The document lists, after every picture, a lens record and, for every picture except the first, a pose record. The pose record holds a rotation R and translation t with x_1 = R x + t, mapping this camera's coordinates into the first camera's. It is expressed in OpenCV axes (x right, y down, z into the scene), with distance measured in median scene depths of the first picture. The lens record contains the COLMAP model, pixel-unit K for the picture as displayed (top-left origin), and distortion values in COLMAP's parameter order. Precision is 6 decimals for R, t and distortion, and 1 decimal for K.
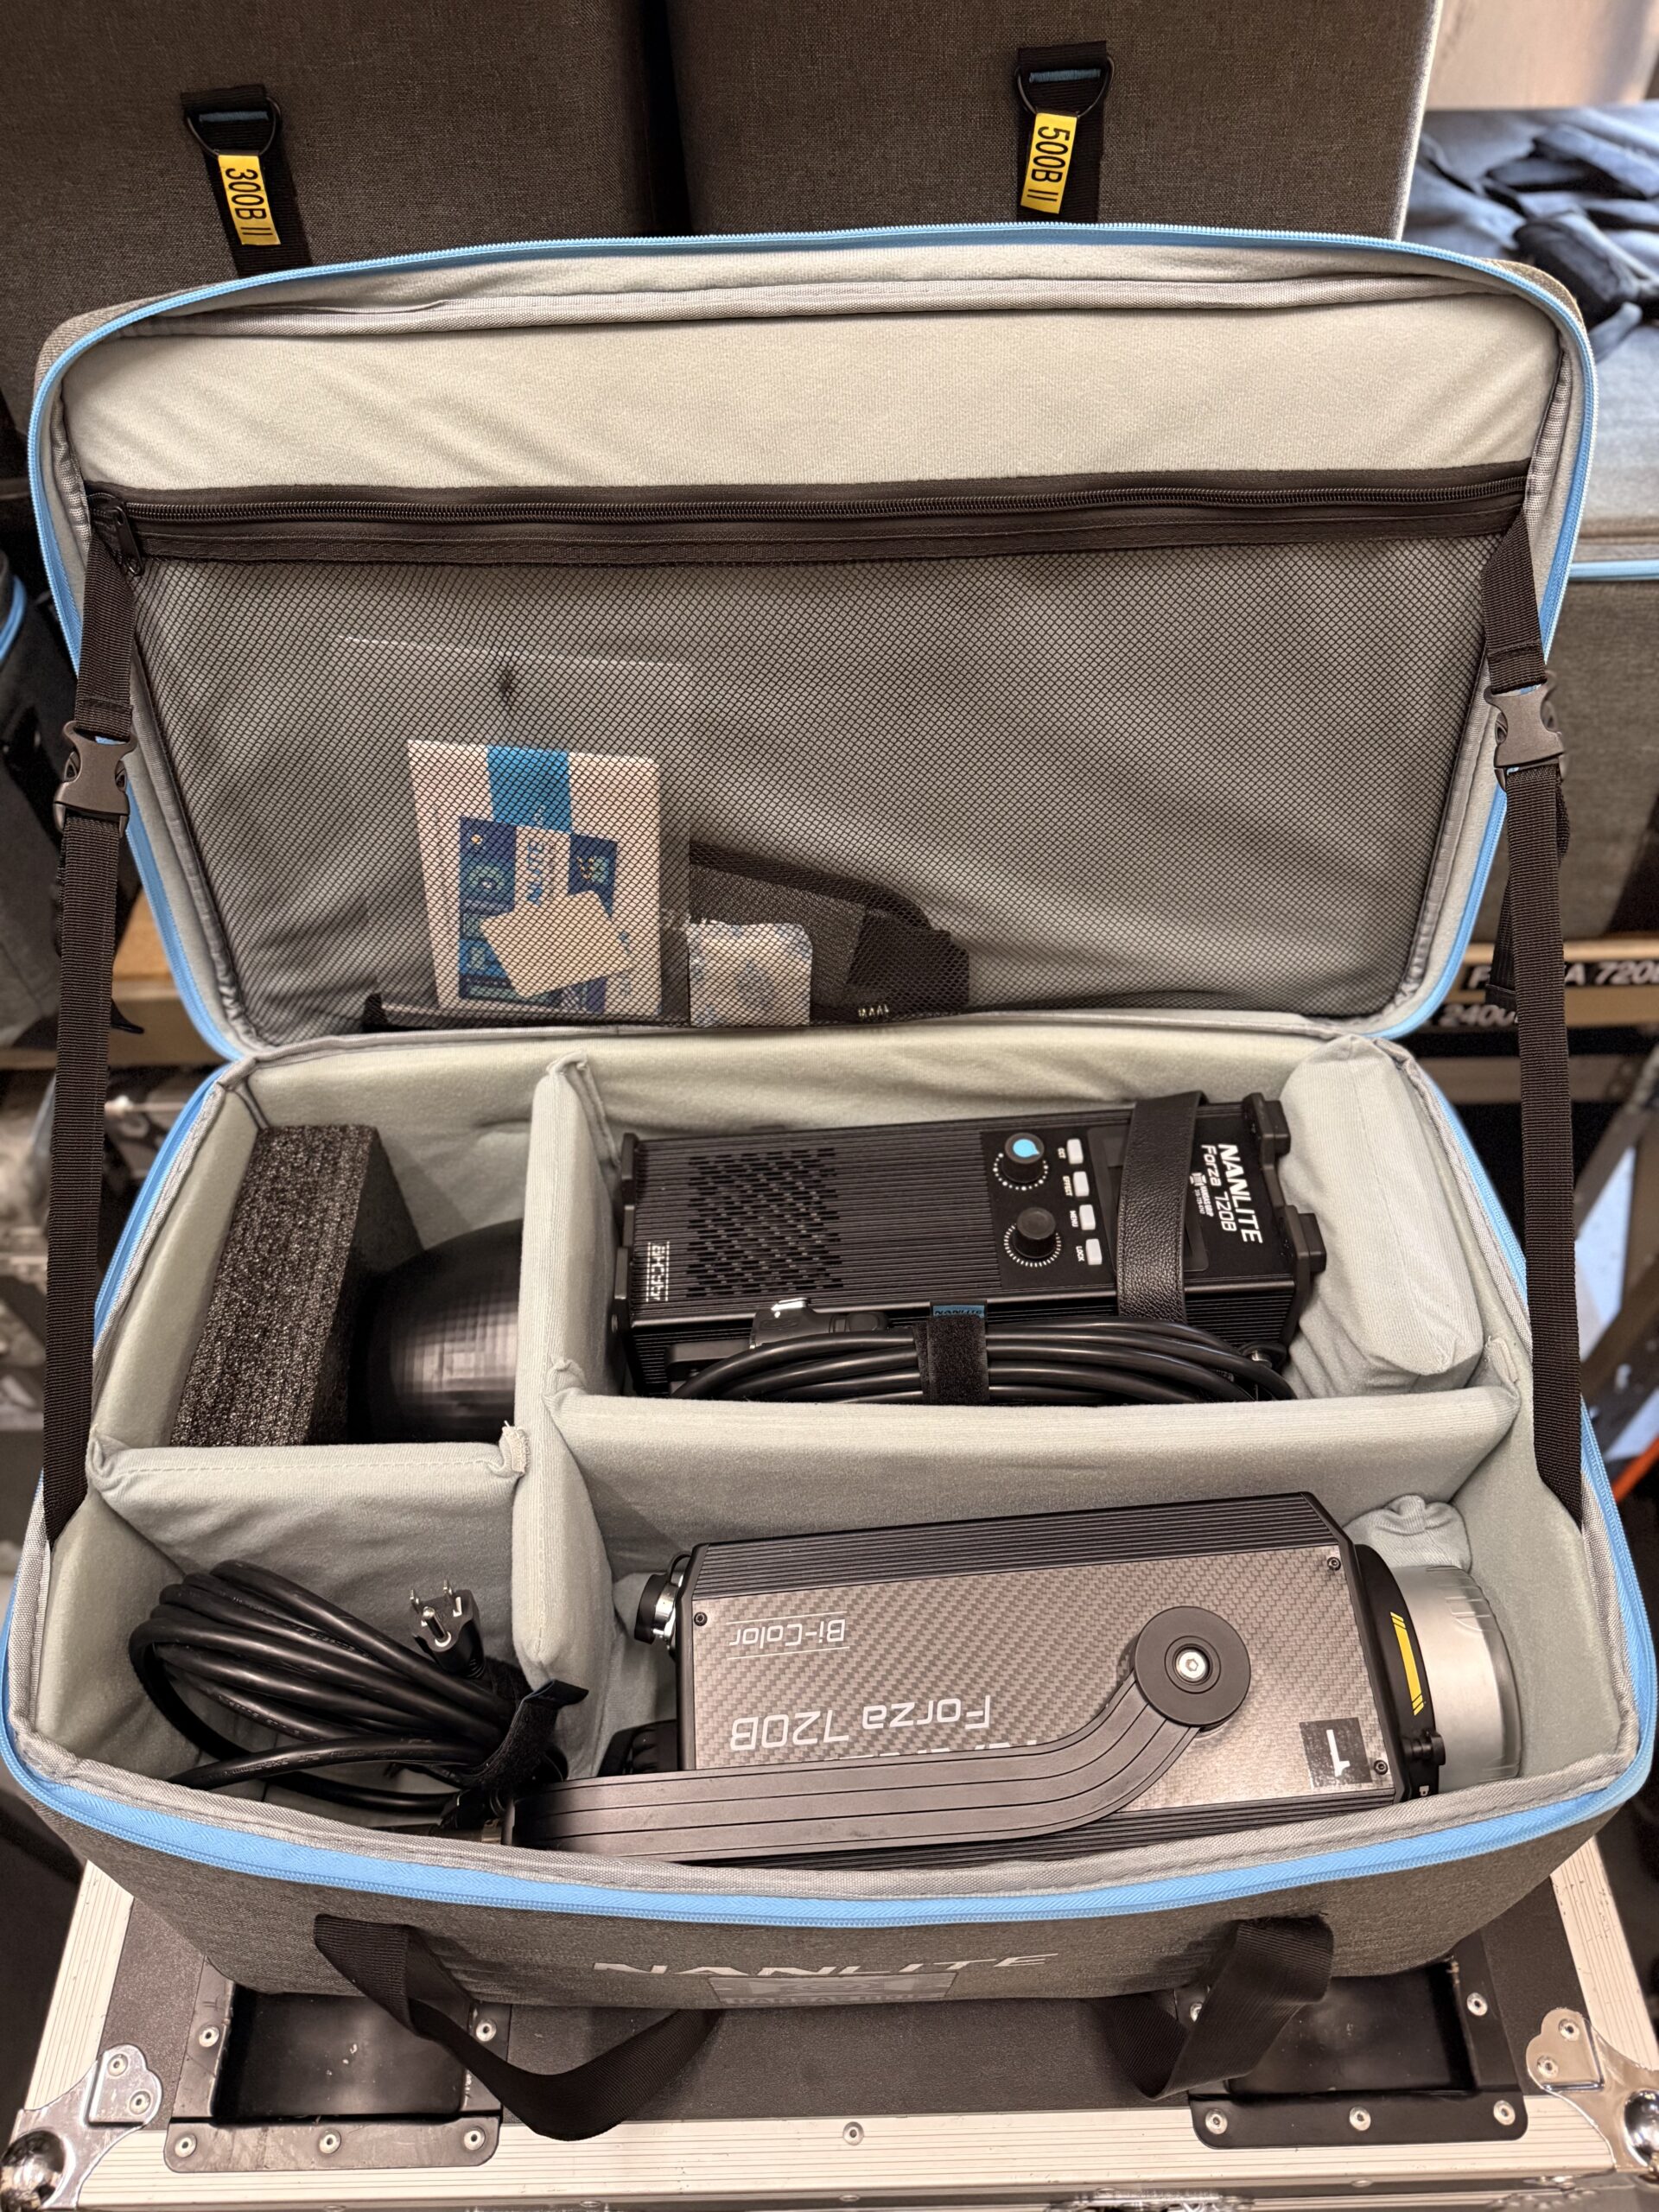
lens RADIAL K [[1583.4, 0, 829.5], [0, 1583.4, 1106.0], [0, 0, 1]] dist [-0.007732, -0.003374]
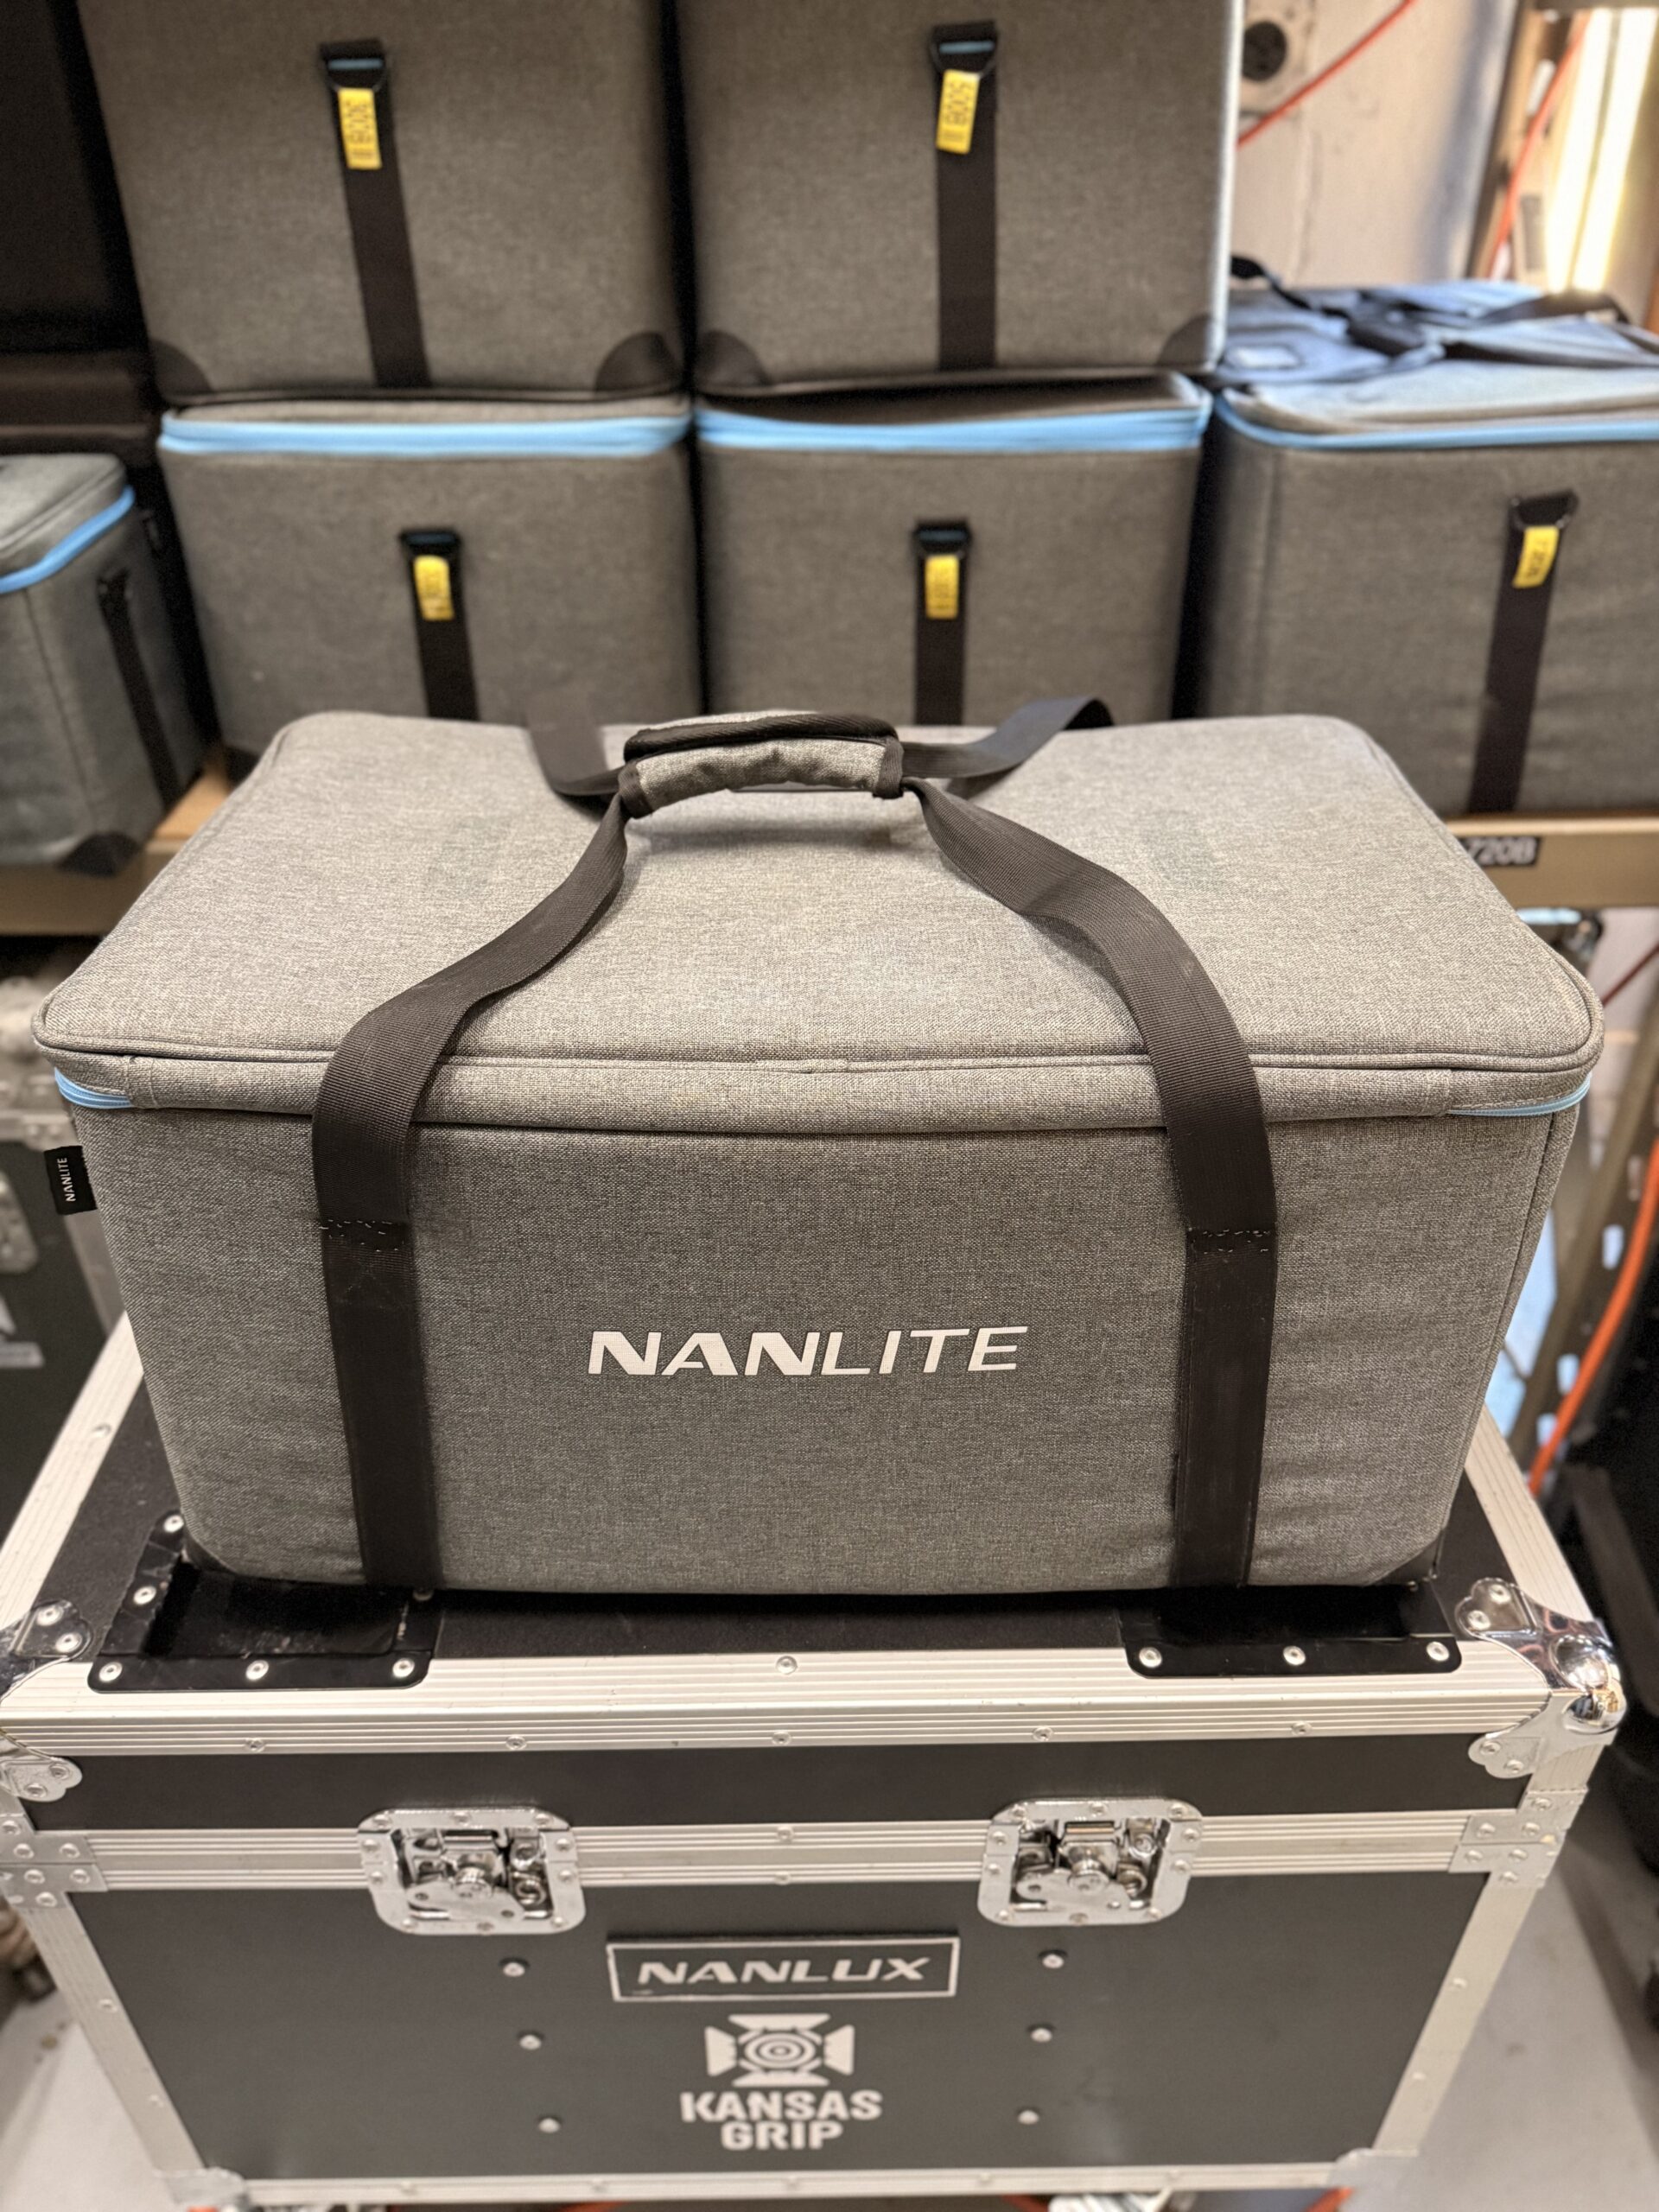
lens RADIAL K [[1582.8, 0, 833.1], [0, 1582.8, 1102.0], [0, 0, 1]] dist [-0.015081, 0.000388]
pose [[0.999895, 0.012262, 0.007781, 0.032303], [-0.009624, 0.960735, -0.277301, 0.581403], [-0.010875, 0.277197, 0.960751, -0.054361]]
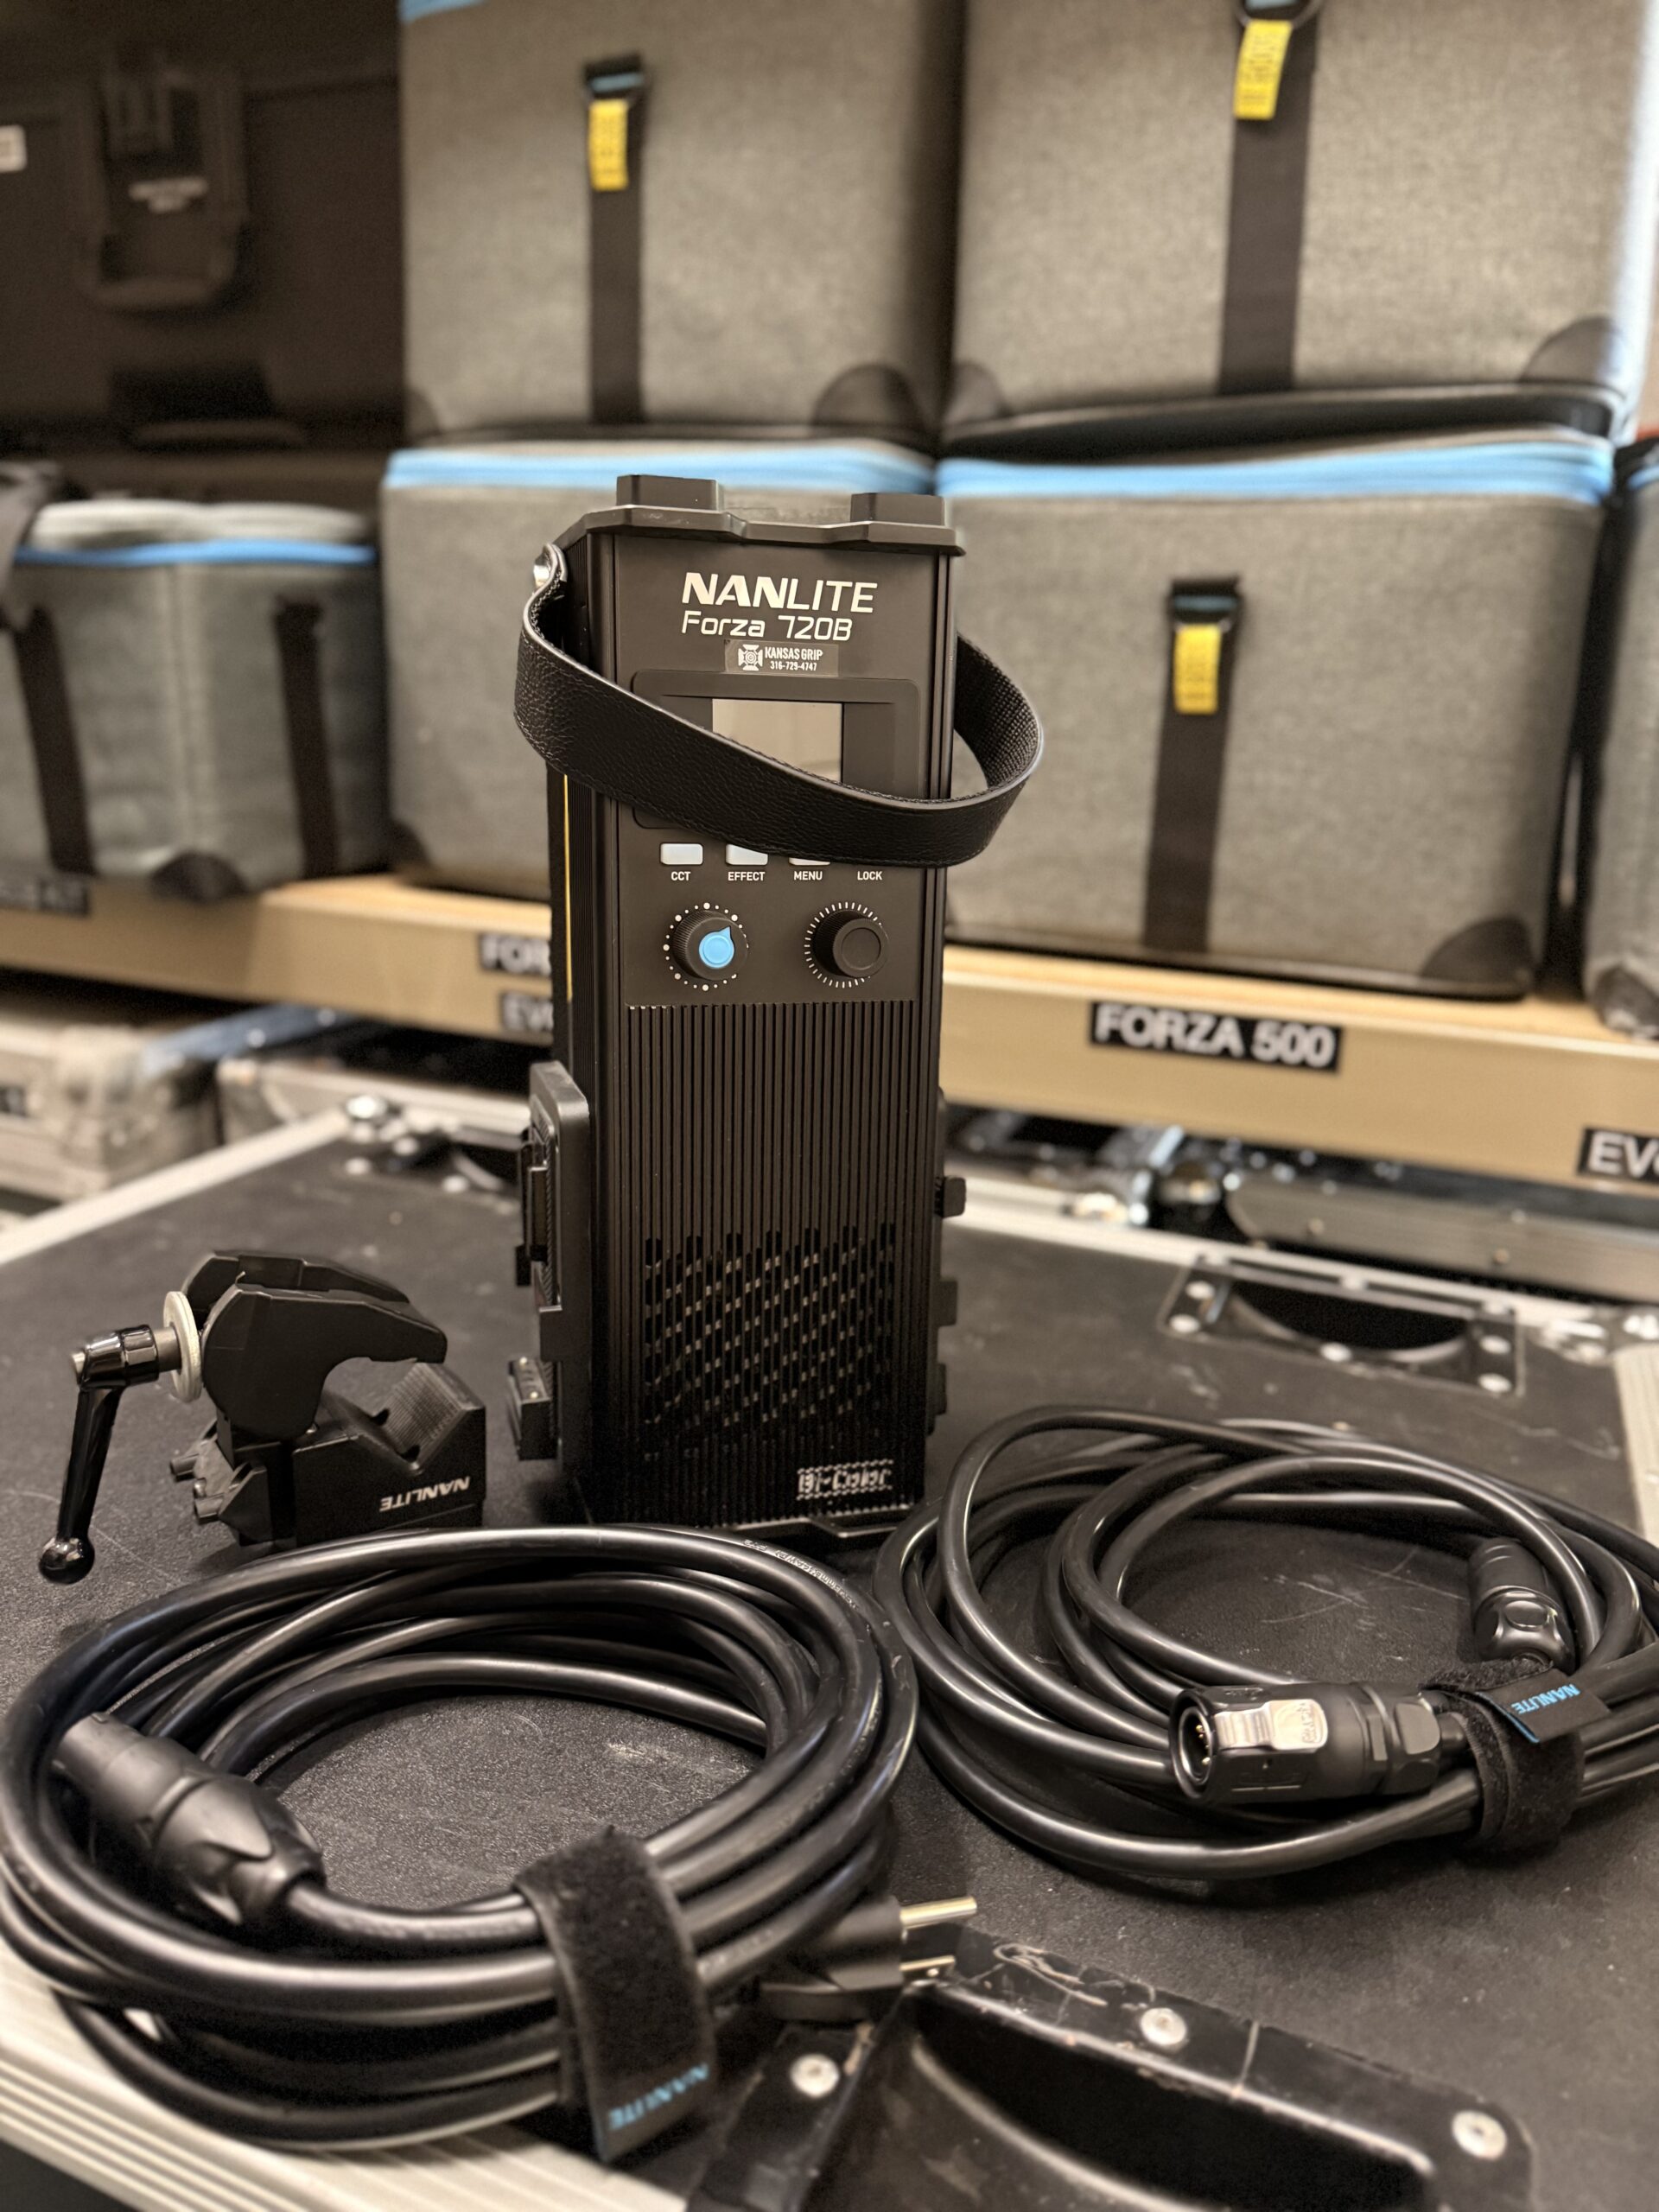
lens RADIAL K [[1582.8, 0, 833.1], [0, 1582.8, 1102.0], [0, 0, 1]] dist [-0.015081, 0.000388]
pose [[0.916127, 0.156995, -0.368869, 0.372911], [-0.338668, 0.795440, -0.502572, 0.593865], [0.214512, 0.585344, 0.781893, 0.505755]]
